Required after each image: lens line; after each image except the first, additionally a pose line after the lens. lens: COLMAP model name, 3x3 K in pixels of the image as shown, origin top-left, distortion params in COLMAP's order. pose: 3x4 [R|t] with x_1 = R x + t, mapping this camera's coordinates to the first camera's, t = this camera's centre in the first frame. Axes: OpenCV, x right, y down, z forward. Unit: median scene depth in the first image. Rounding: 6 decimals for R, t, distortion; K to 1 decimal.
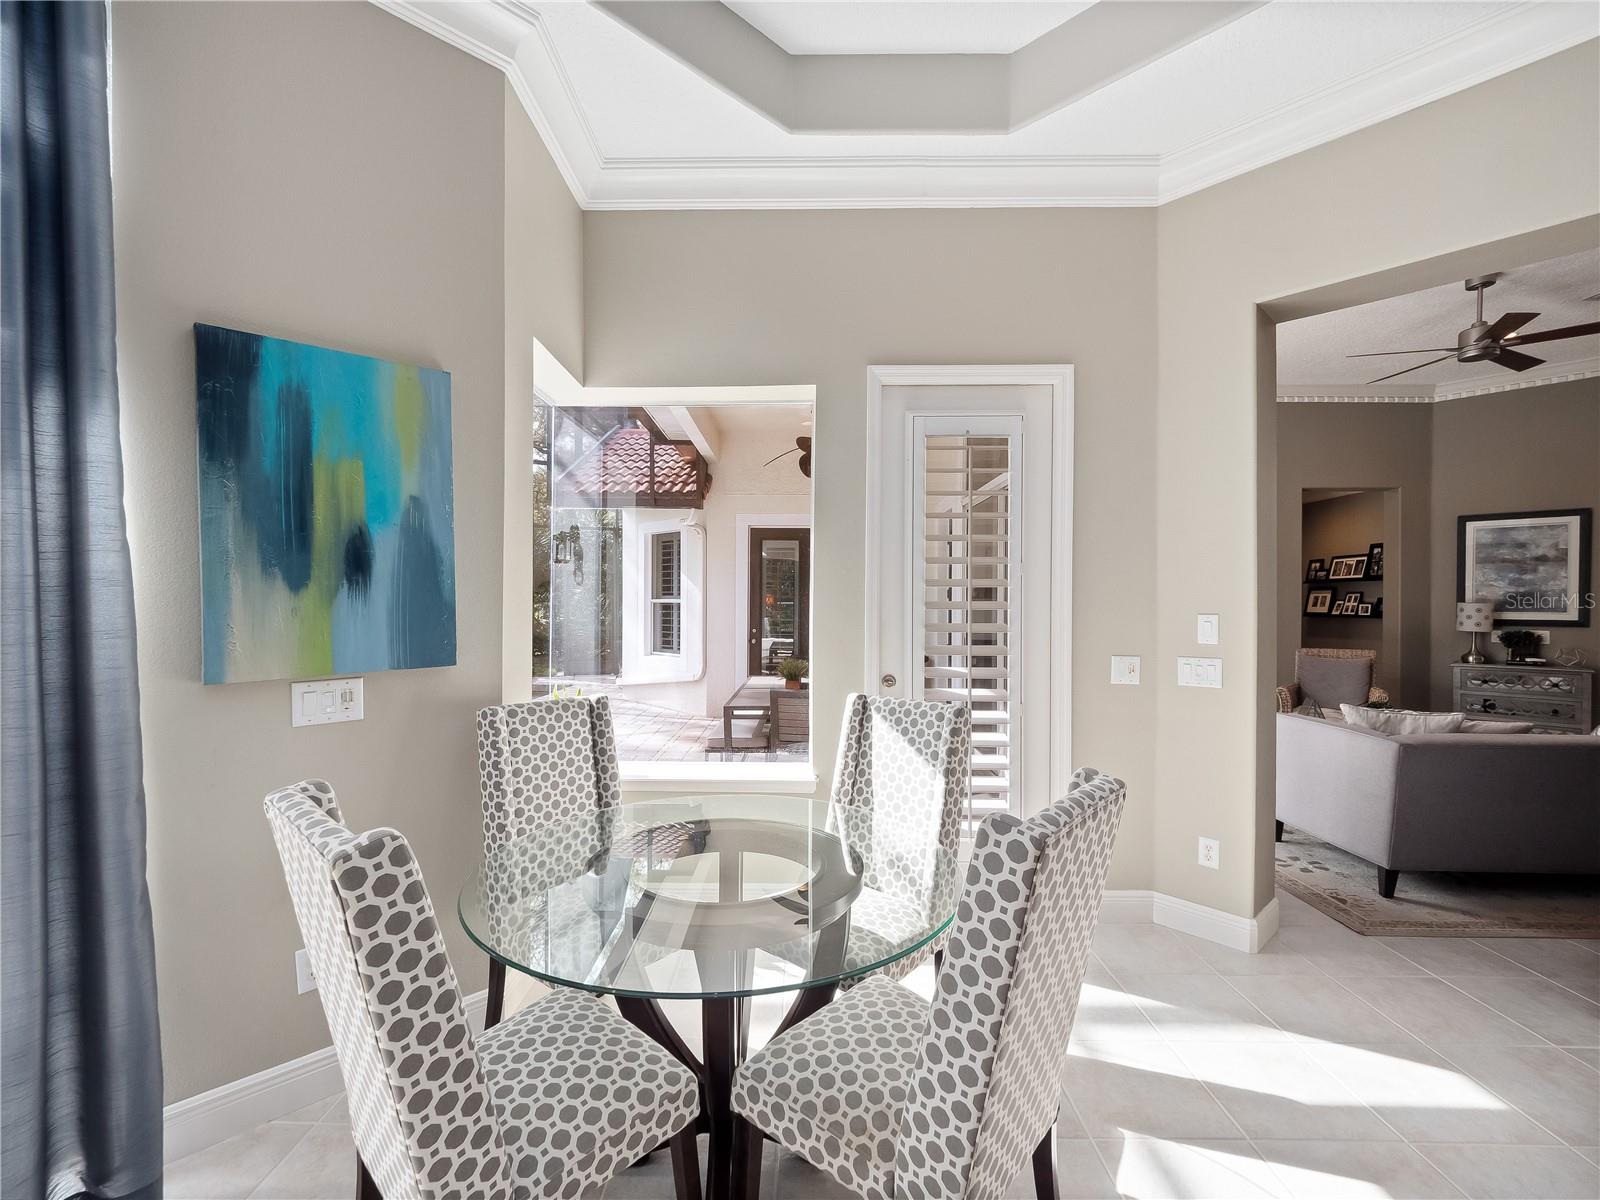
lens RADIAL K [[692.8, 0, 789.7], [0, 692.8, 604.4], [0, 0, 1]] dist [-0.000370, 0.000713]
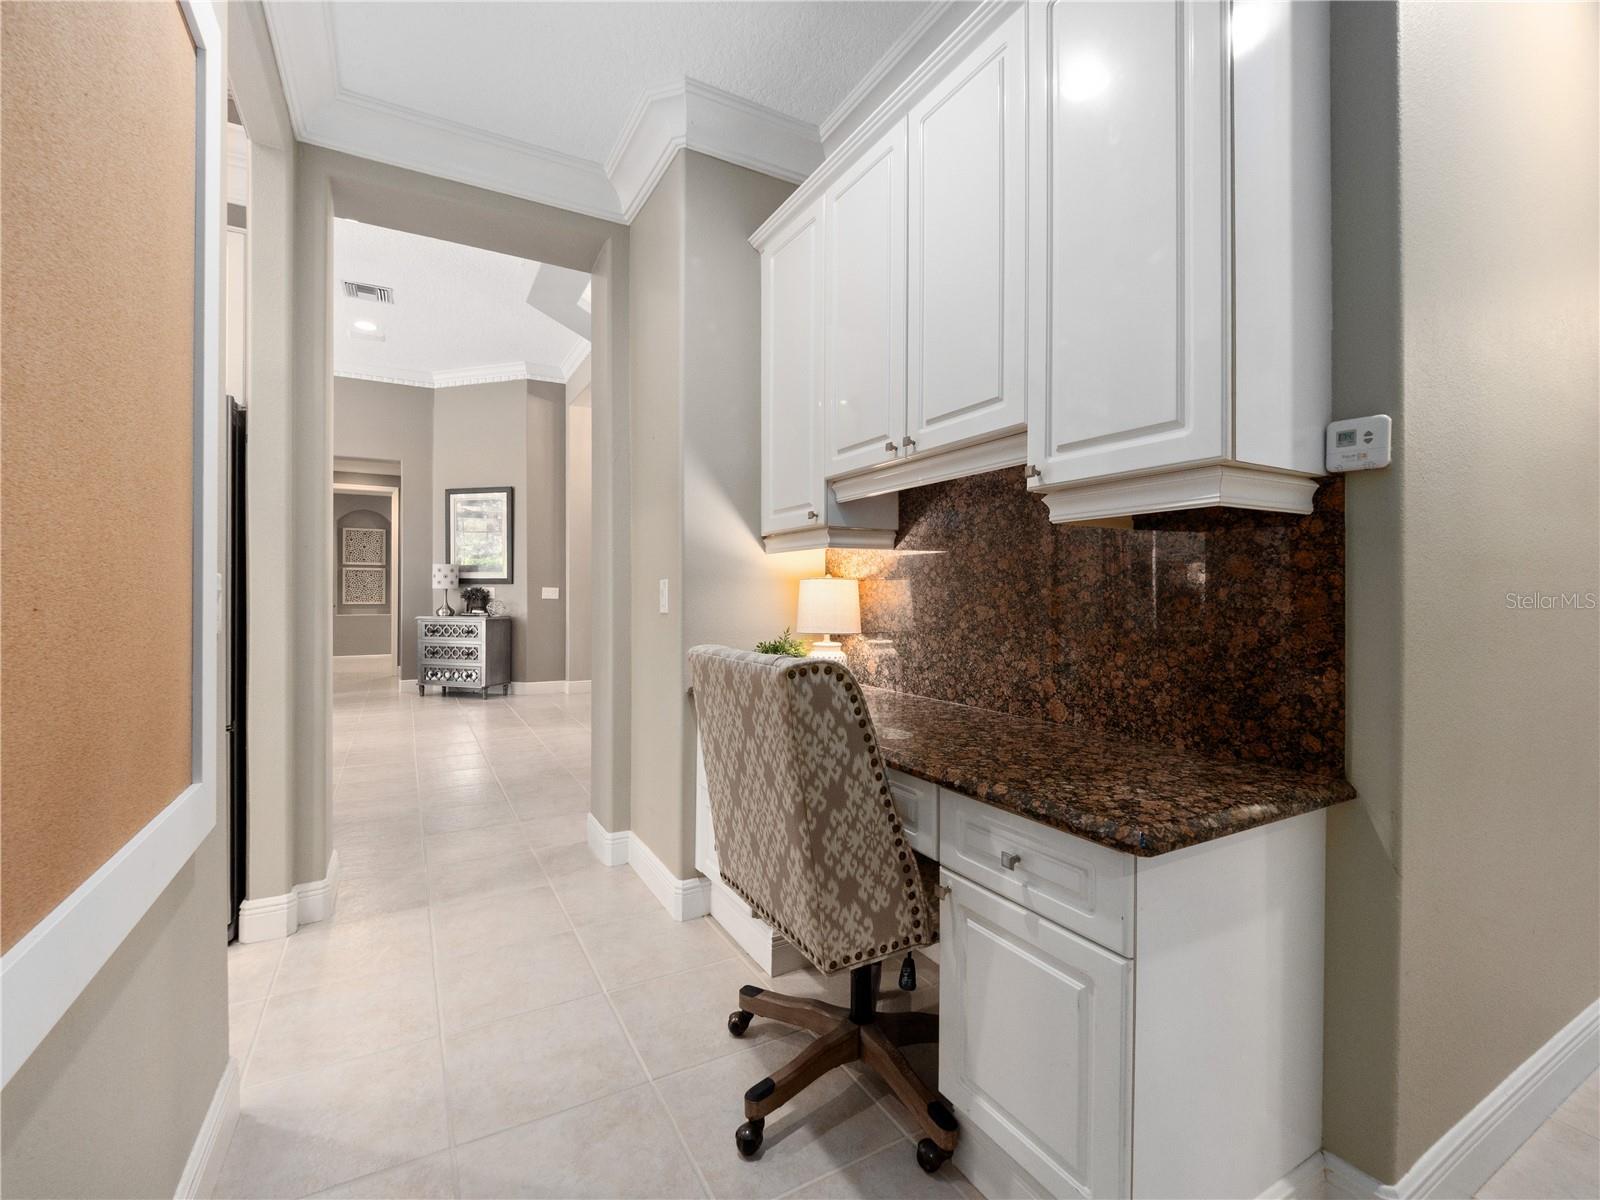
lens RADIAL K [[706.9, 0, 800.0], [0, 706.9, 600.0], [0, 0, 1]] dist [-0.003627, -0.000849]
pose [[0.862893, -0.006418, 0.505346, 0.910156], [0.001338, 0.999945, 0.010414, 0.046884], [-0.505385, -0.008310, 0.862854, -0.318858]]
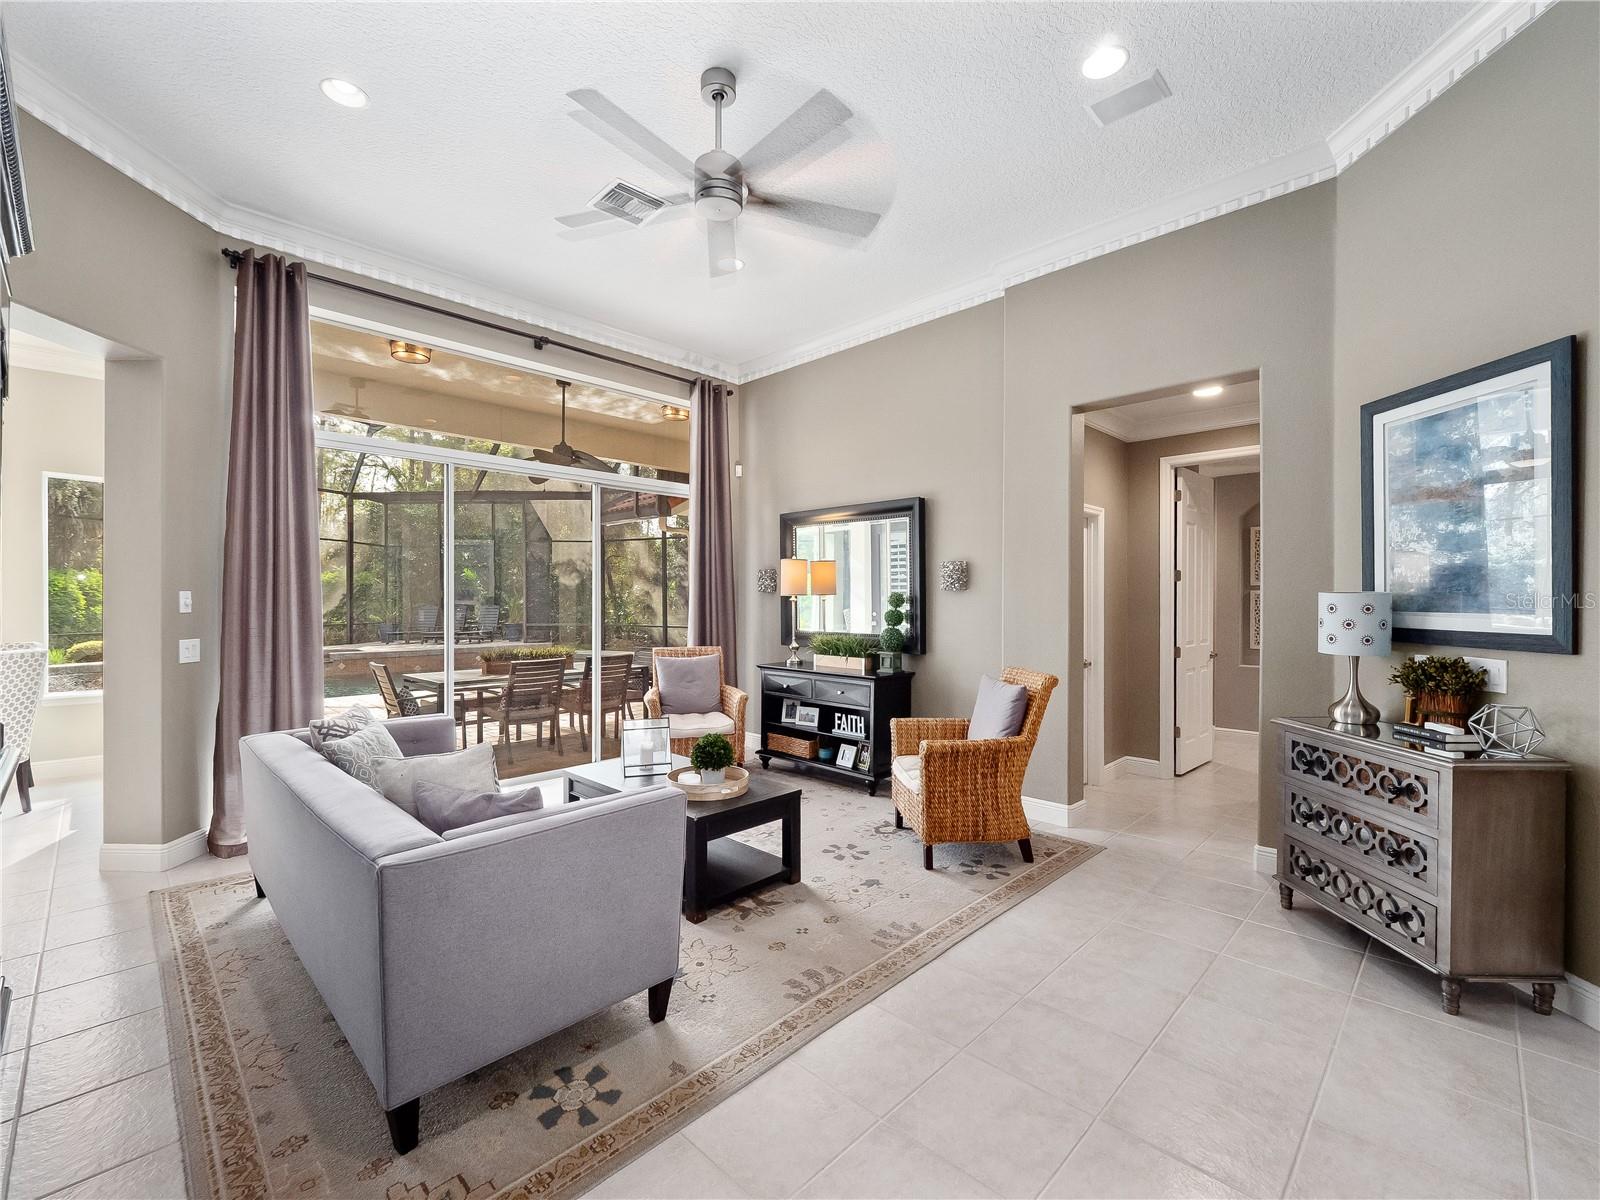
lens RADIAL K [[706.9, 0, 800.0], [0, 706.9, 600.0], [0, 0, 1]] dist [-0.003627, -0.000849]
pose [[0.721810, -0.004369, -0.692078, 1.055455], [0.002292, 0.999990, -0.003923, 0.004022], [0.692088, 0.001245, 0.721812, 0.414821]]
